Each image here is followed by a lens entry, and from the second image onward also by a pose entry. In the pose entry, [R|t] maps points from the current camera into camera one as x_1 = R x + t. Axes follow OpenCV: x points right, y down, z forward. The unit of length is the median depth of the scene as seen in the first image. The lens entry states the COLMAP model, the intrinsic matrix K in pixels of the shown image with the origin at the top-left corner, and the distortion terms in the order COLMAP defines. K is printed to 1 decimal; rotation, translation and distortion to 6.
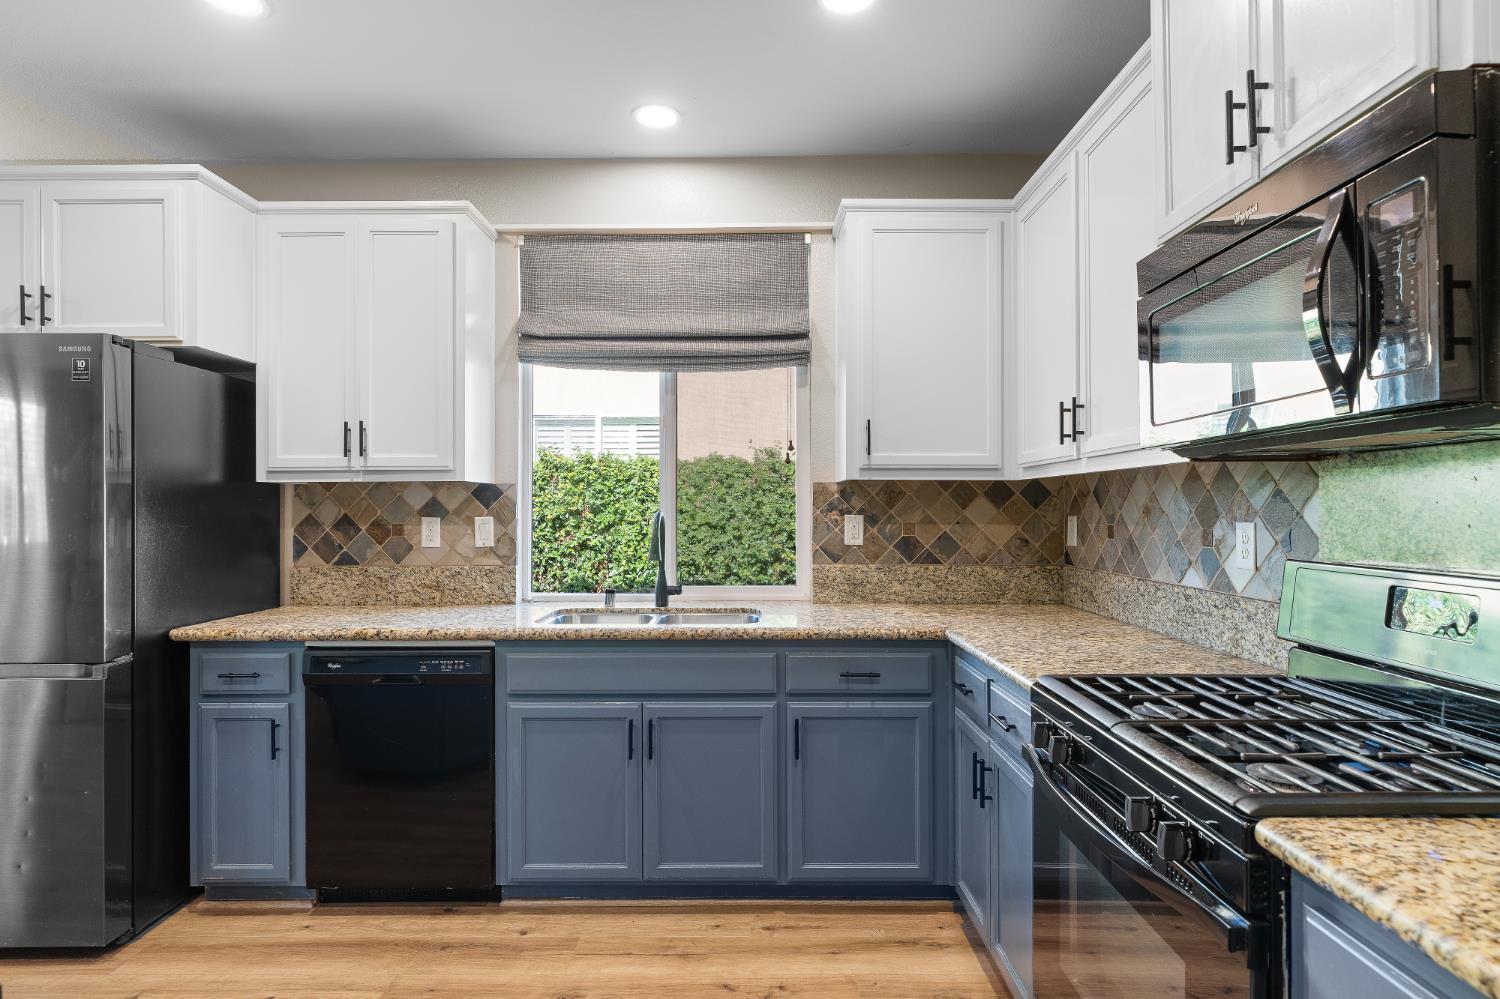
lens RADIAL K [[779.5, 0, 749.2], [0, 779.5, 504.5], [0, 0, 1]] dist [-0.003868, 0.002055]
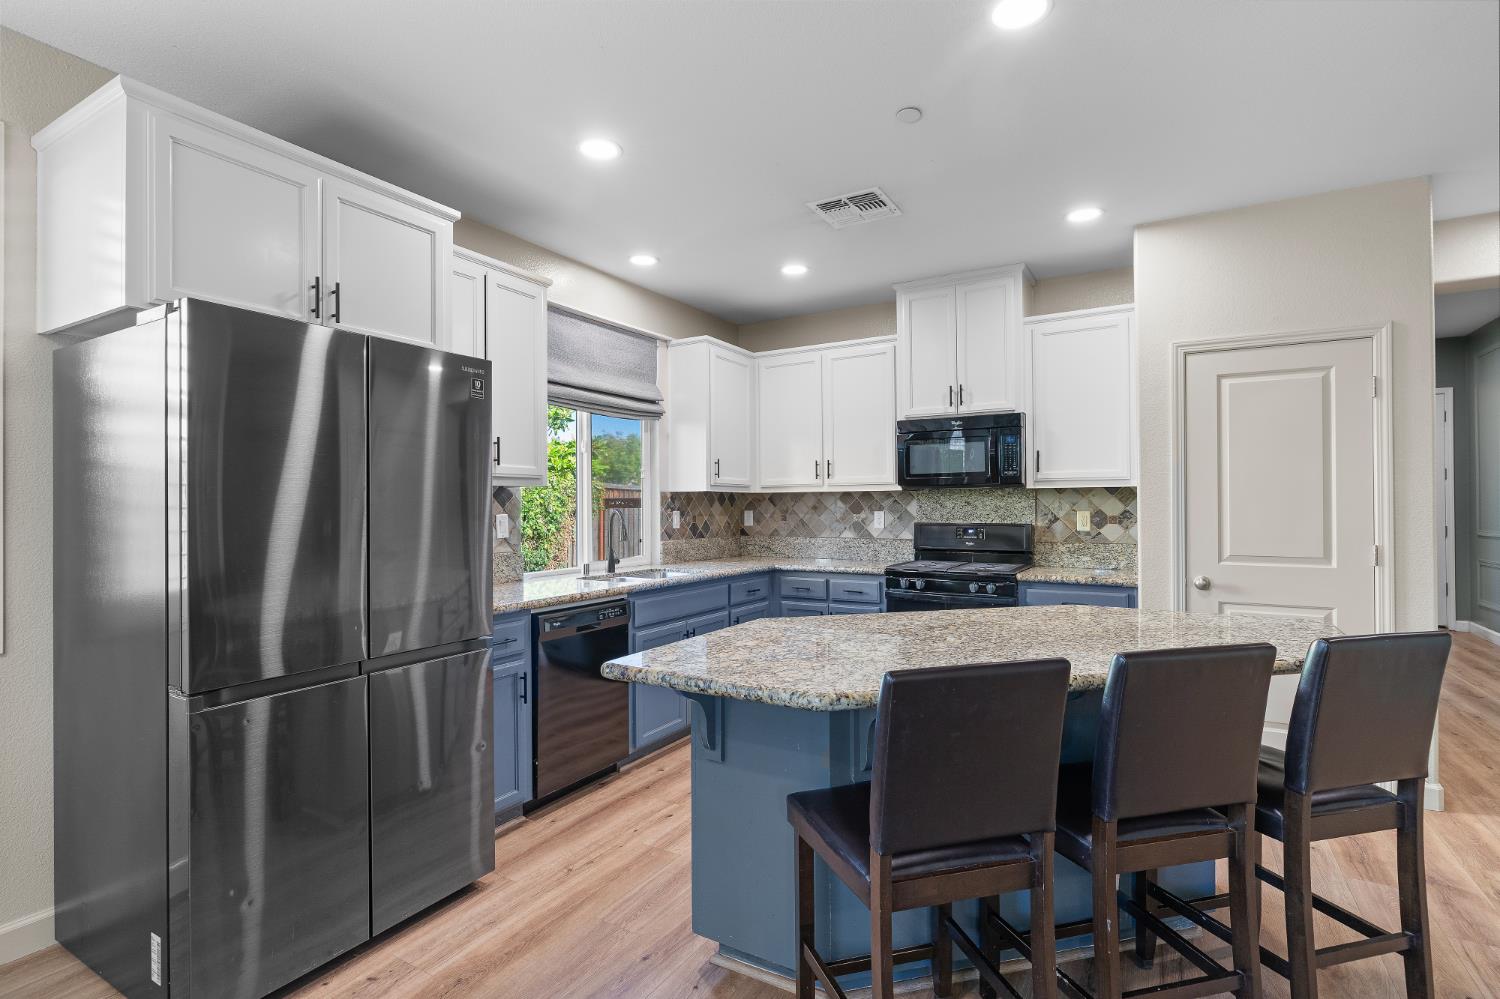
lens RADIAL K [[722.2, 0, 745.5], [0, 722.2, 501.5], [0, 0, 1]] dist [-0.004300, -0.000503]
pose [[0.507334, 0.005760, 0.861730, -1.271122], [-0.000059, 0.999978, -0.006650, 0.003764], [-0.861749, 0.003323, 0.507323, 0.077294]]
